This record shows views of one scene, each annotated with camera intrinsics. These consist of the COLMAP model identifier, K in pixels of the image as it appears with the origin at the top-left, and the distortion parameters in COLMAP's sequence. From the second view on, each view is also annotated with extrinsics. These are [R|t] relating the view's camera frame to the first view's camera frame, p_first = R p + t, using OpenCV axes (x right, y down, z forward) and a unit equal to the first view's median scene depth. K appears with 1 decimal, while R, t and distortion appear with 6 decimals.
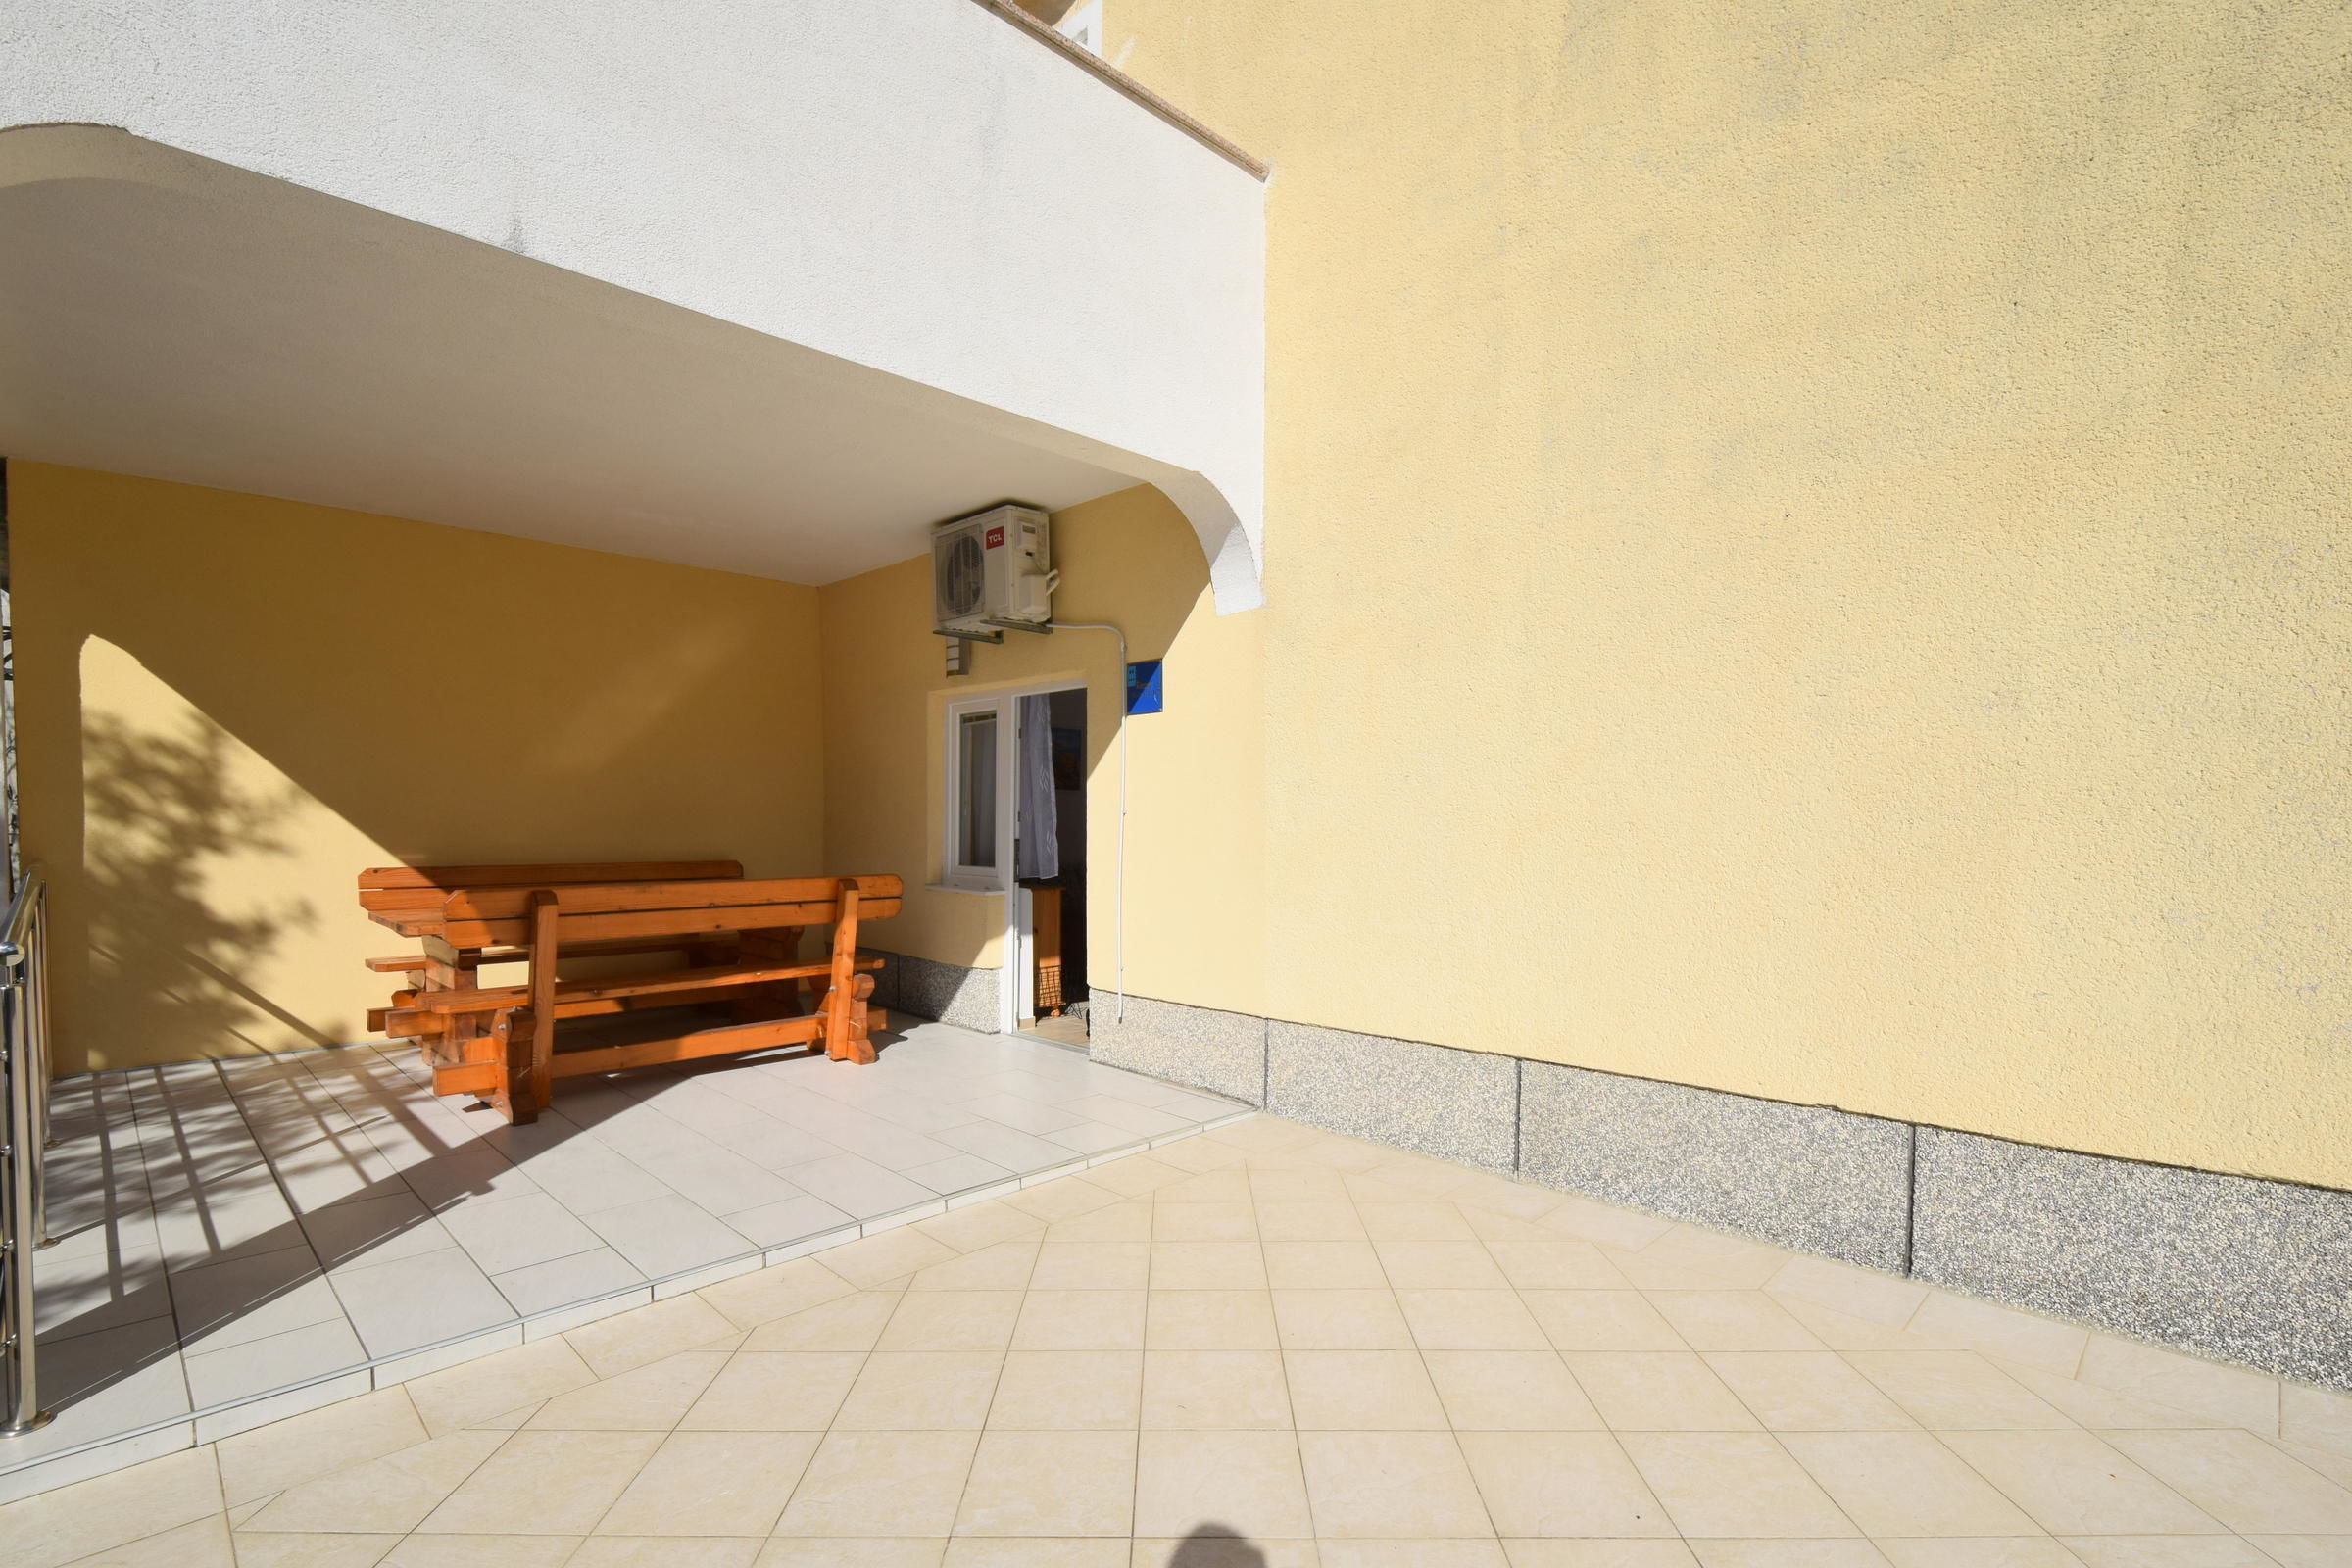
lens RADIAL K [[1065.6, 0, 1170.4], [0, 1065.6, 855.3], [0, 0, 1]] dist [0.000503, -0.008014]
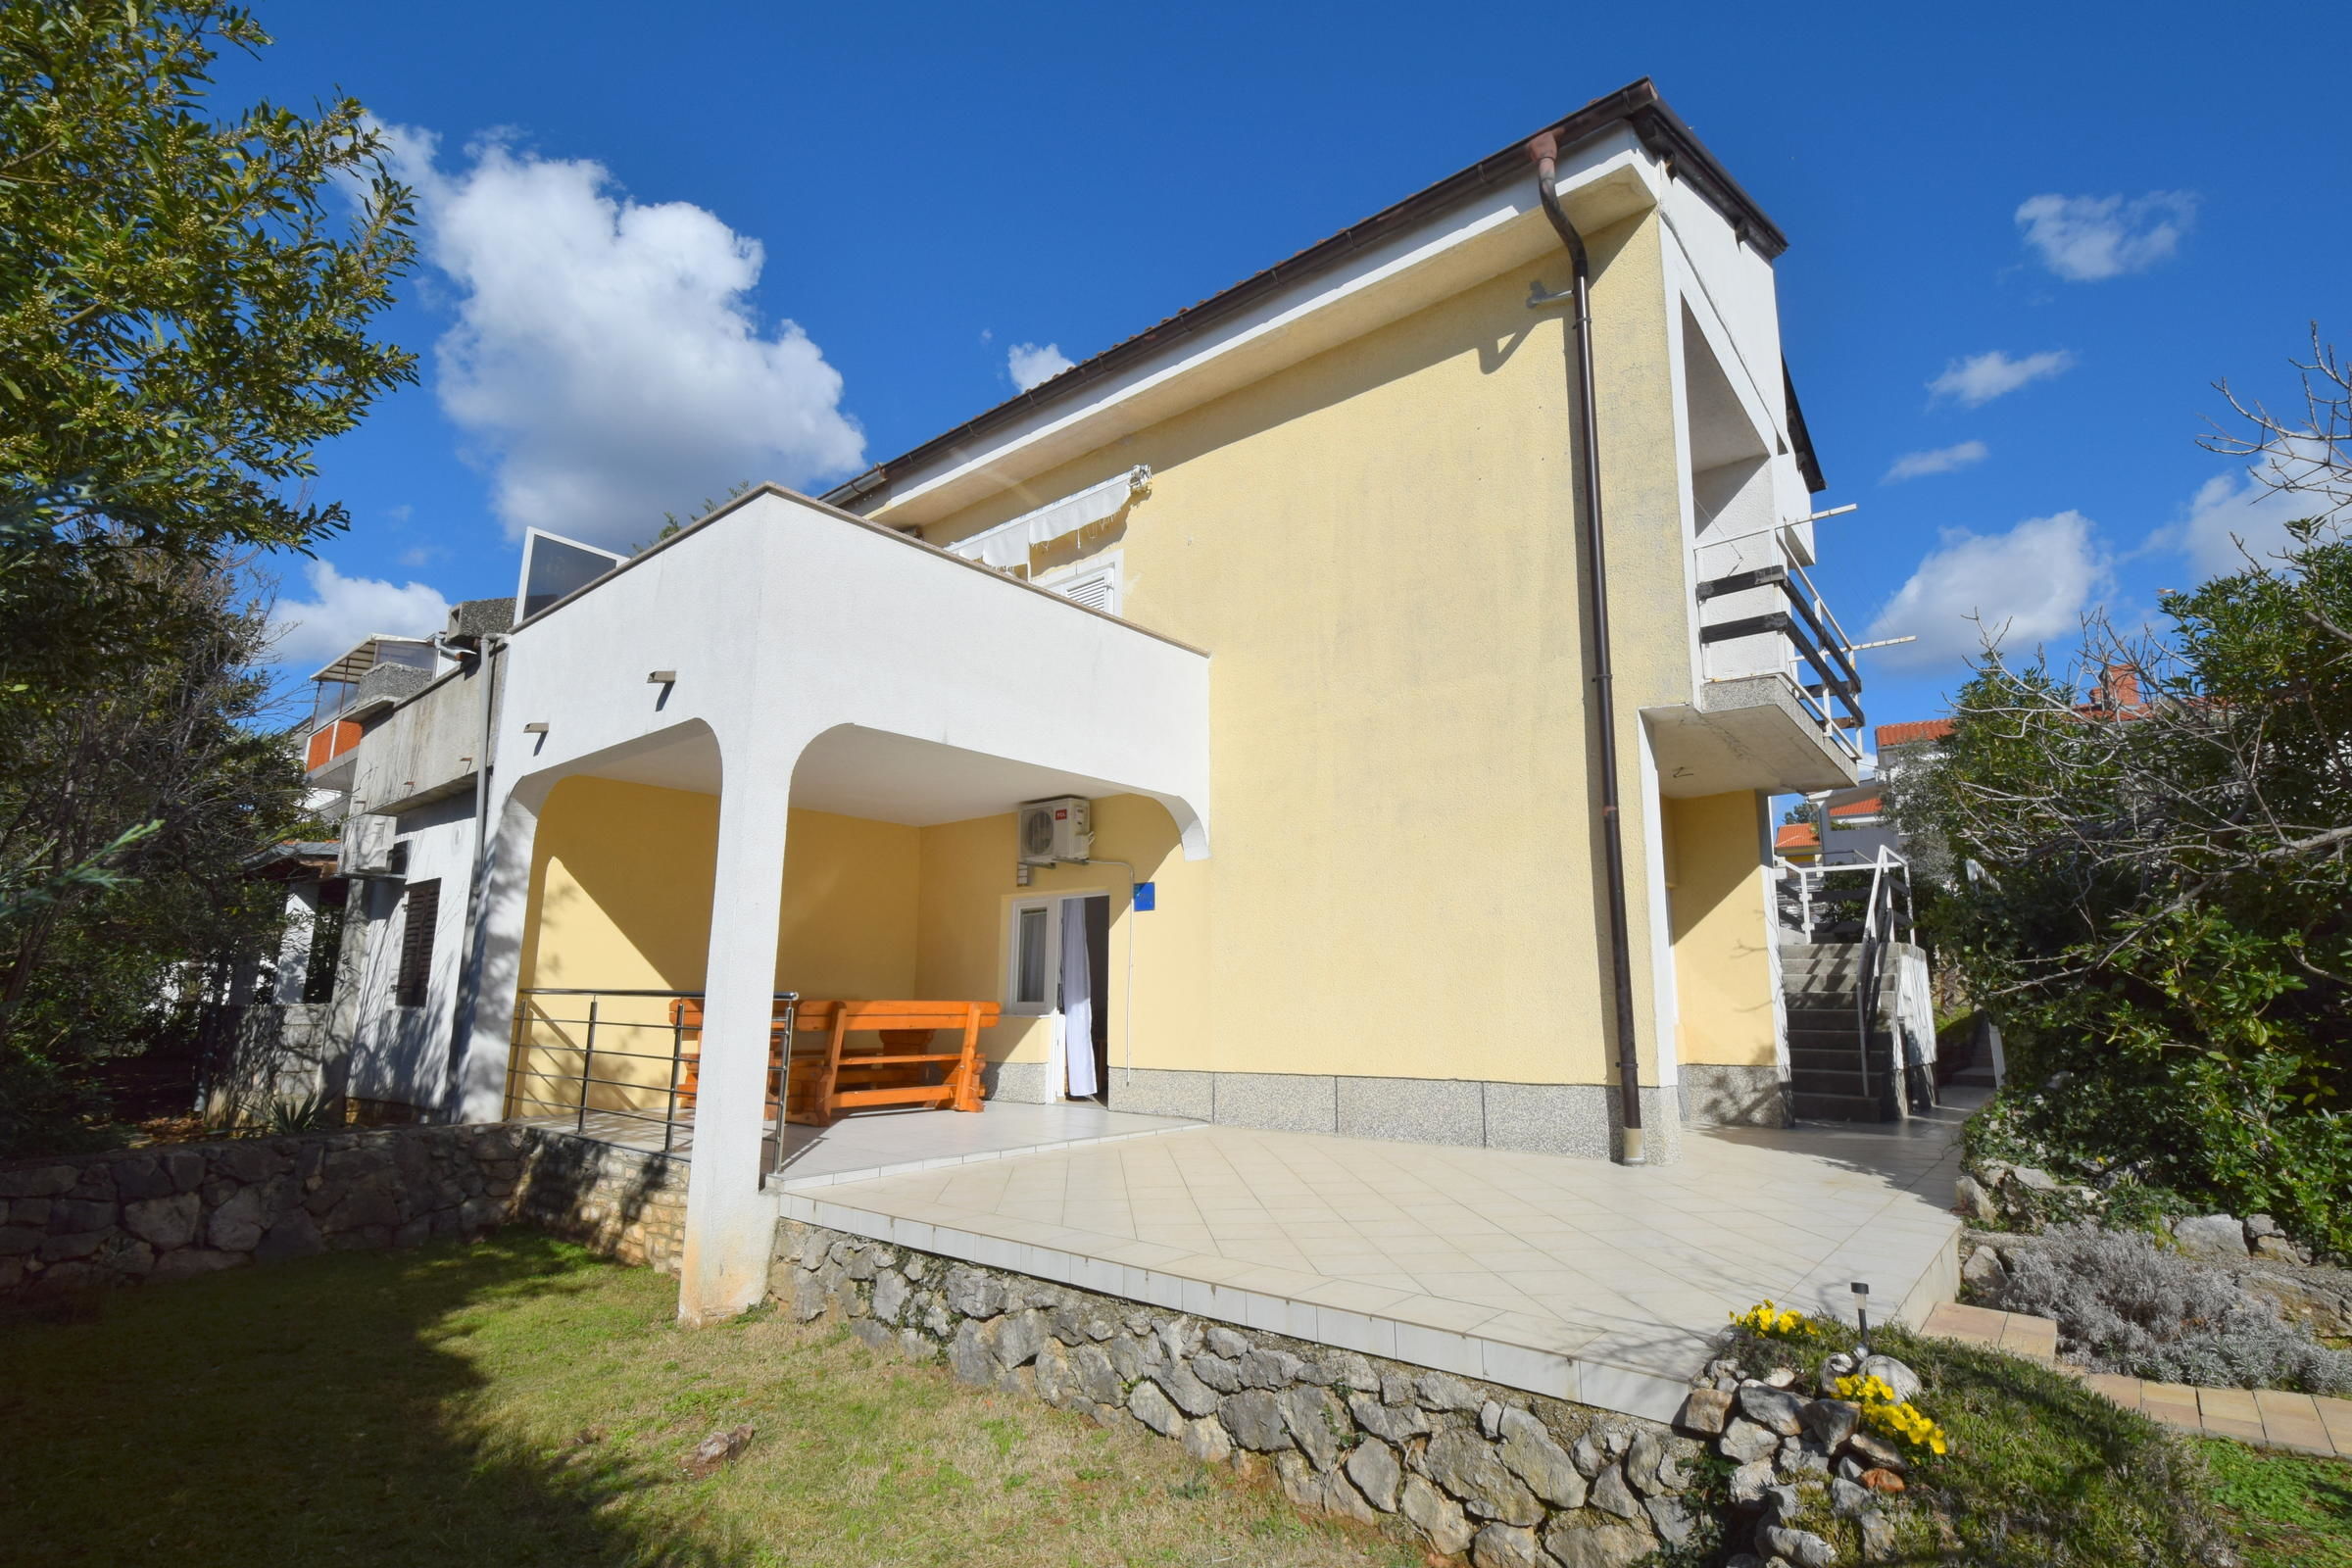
lens RADIAL K [[1070.2, 0, 1180.0], [0, 1070.2, 829.6], [0, 0, 1]] dist [-0.000942, -0.000925]
pose [[0.995786, 0.011715, 0.090951, -0.137767], [0.006235, 0.980862, -0.194607, 0.093450], [-0.091491, 0.194354, 0.976656, -0.874712]]
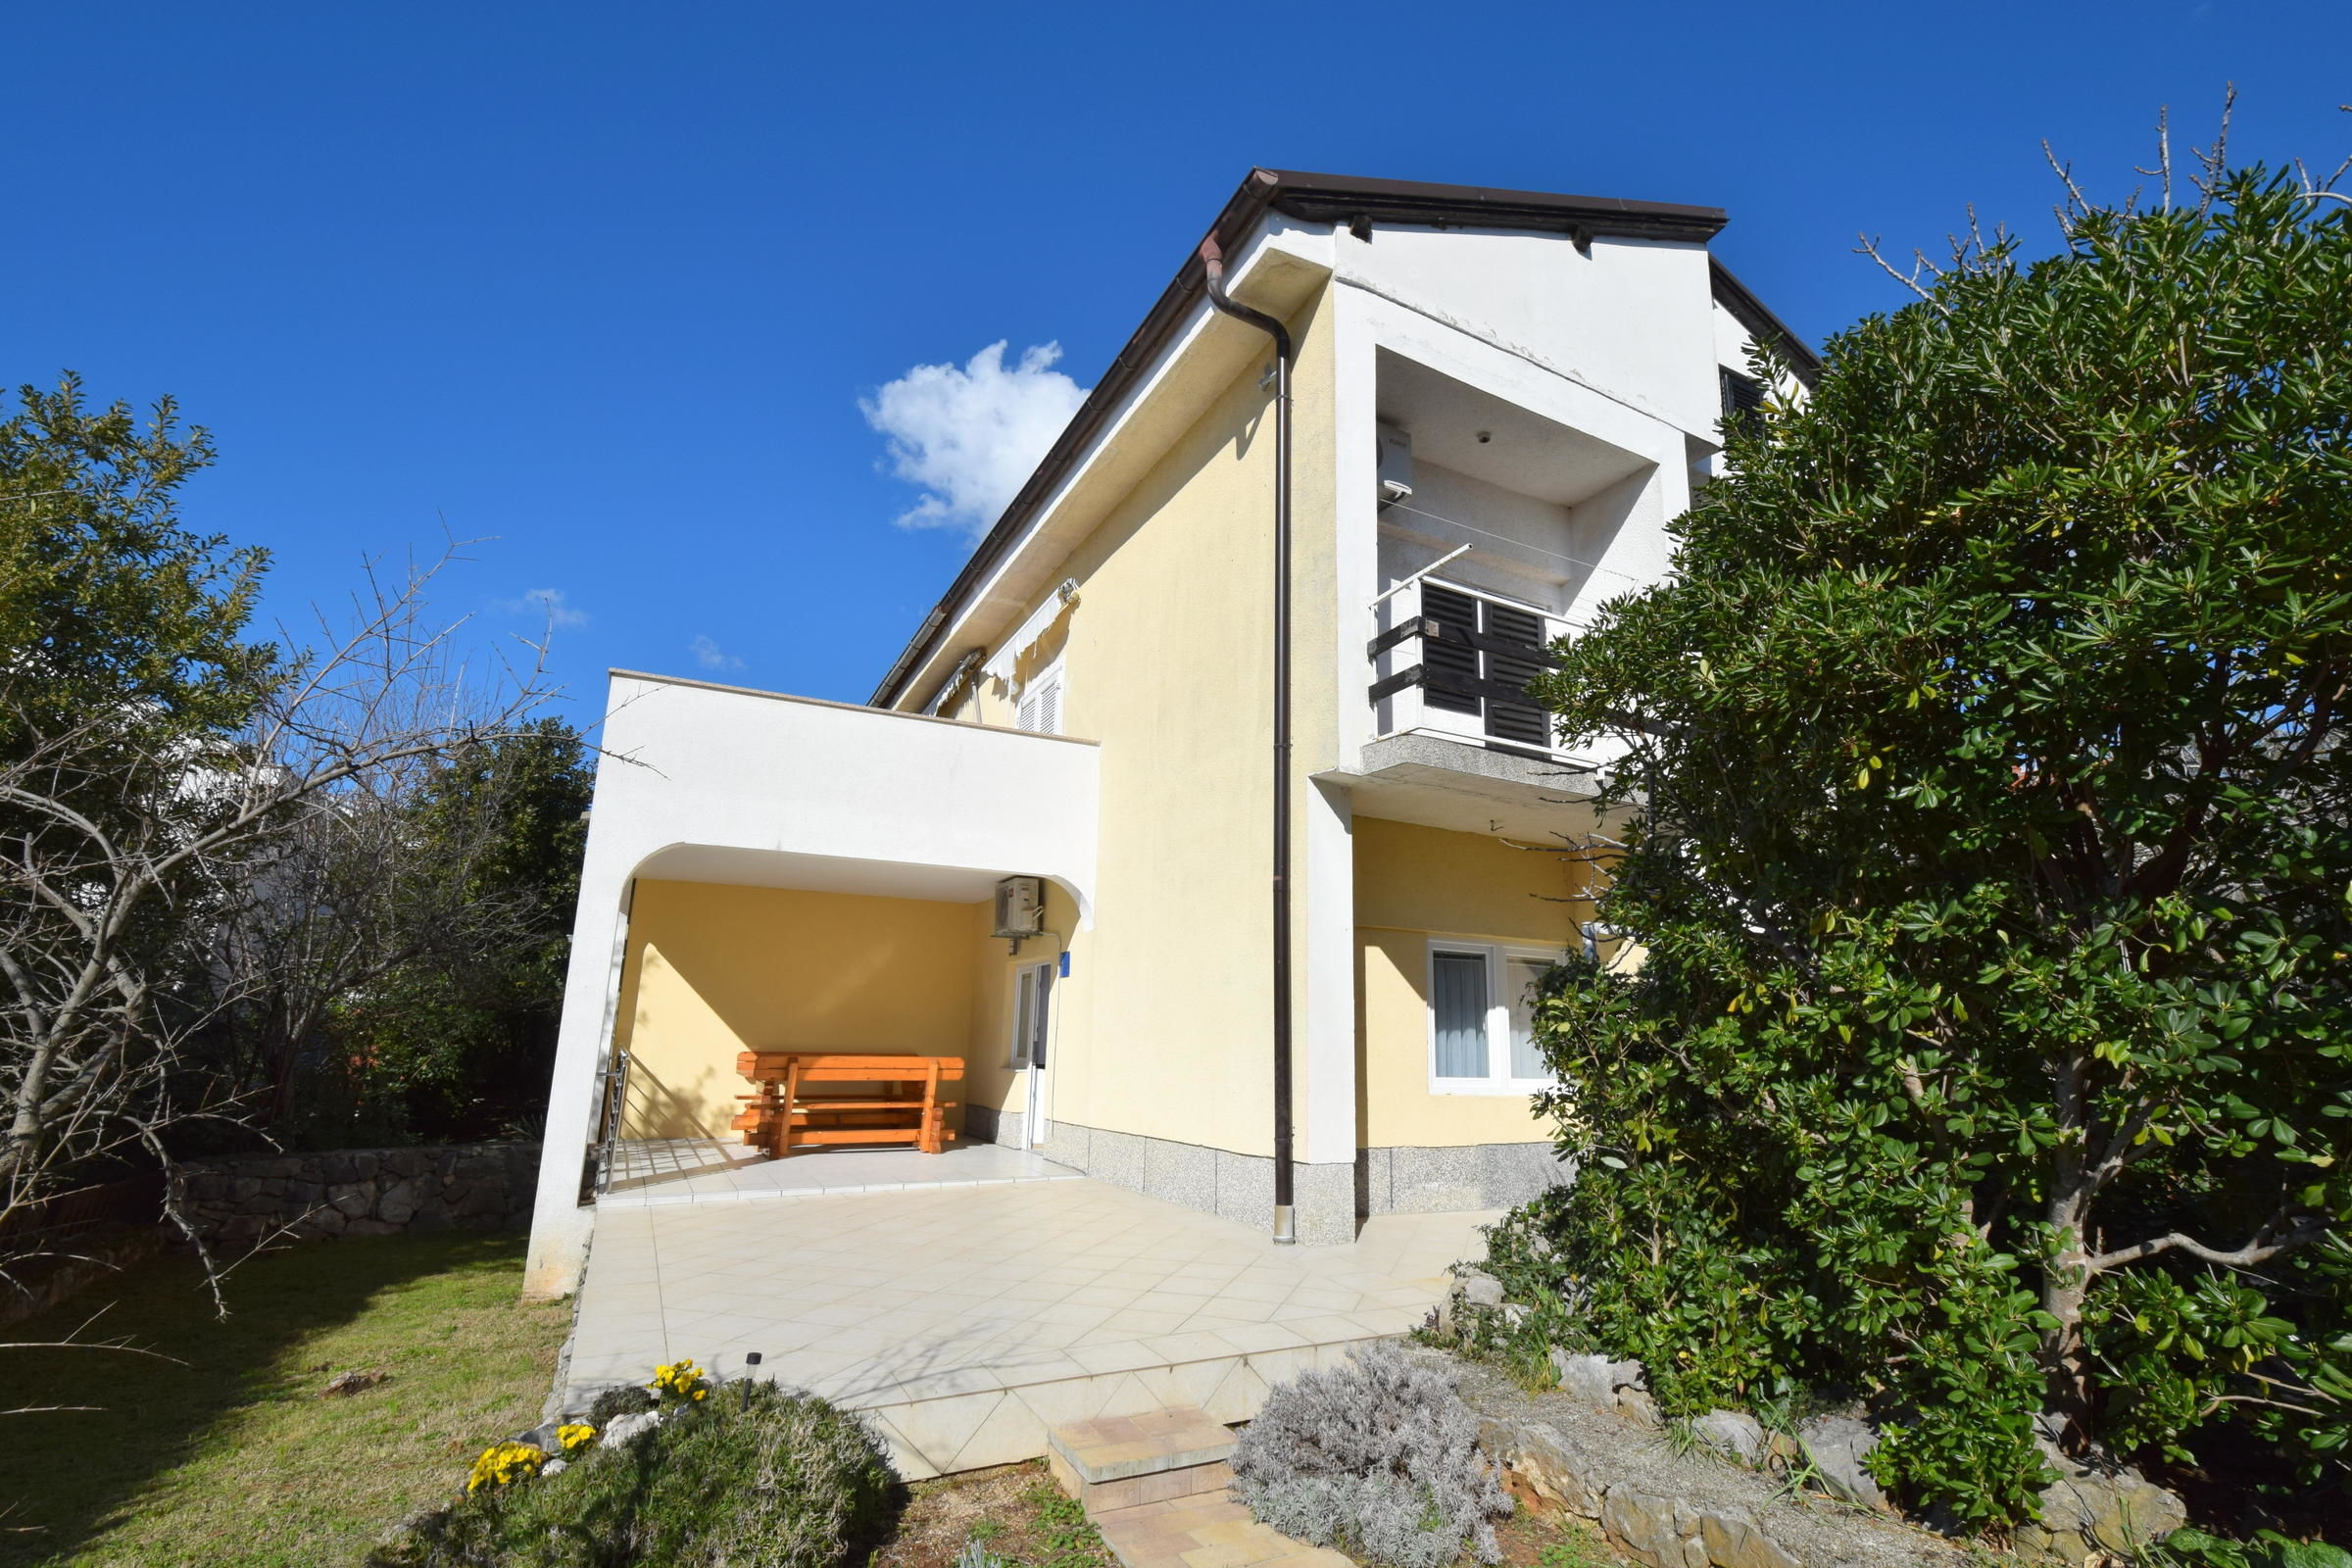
lens RADIAL K [[1027.8, 0, 1183.6], [0, 1027.8, 824.6], [0, 0, 1]] dist [0.003355, -0.006906]
pose [[0.956701, -0.051491, -0.286482, 0.799602], [-0.020724, 0.969681, -0.243494, 0.060690], [0.290334, 0.238888, 0.926627, -0.861712]]
